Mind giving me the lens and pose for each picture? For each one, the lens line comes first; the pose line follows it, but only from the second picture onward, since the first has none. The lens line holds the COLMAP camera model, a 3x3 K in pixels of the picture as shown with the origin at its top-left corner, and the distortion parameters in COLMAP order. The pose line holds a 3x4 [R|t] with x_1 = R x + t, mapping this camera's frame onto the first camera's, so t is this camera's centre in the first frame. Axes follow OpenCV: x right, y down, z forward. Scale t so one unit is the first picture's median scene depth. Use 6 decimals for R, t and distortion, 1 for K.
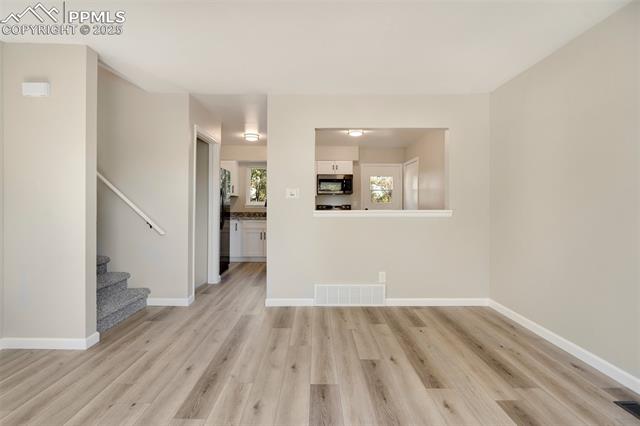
lens RADIAL K [[302.5, 0, 316.9], [0, 302.5, 203.5], [0, 0, 1]] dist [-0.001742, -0.000353]
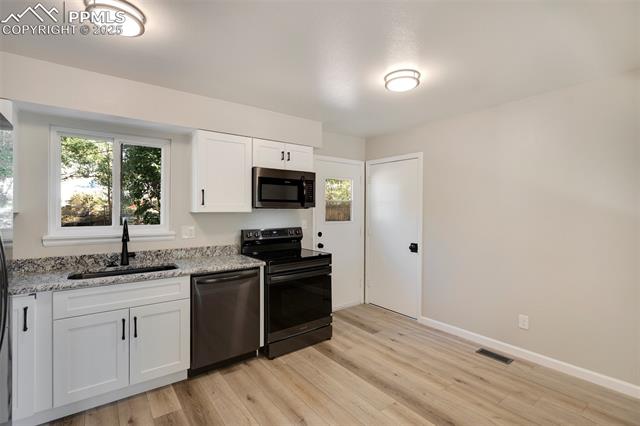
lens RADIAL K [[303.7, 0, 317.1], [0, 303.7, 211.5], [0, 0, 1]] dist [-0.000504, -0.000007]
pose [[0.806971, -0.003969, 0.590578, -0.462325], [-0.006332, 0.999862, 0.015371, -0.079862], [-0.590558, -0.016143, 0.806834, 1.288589]]
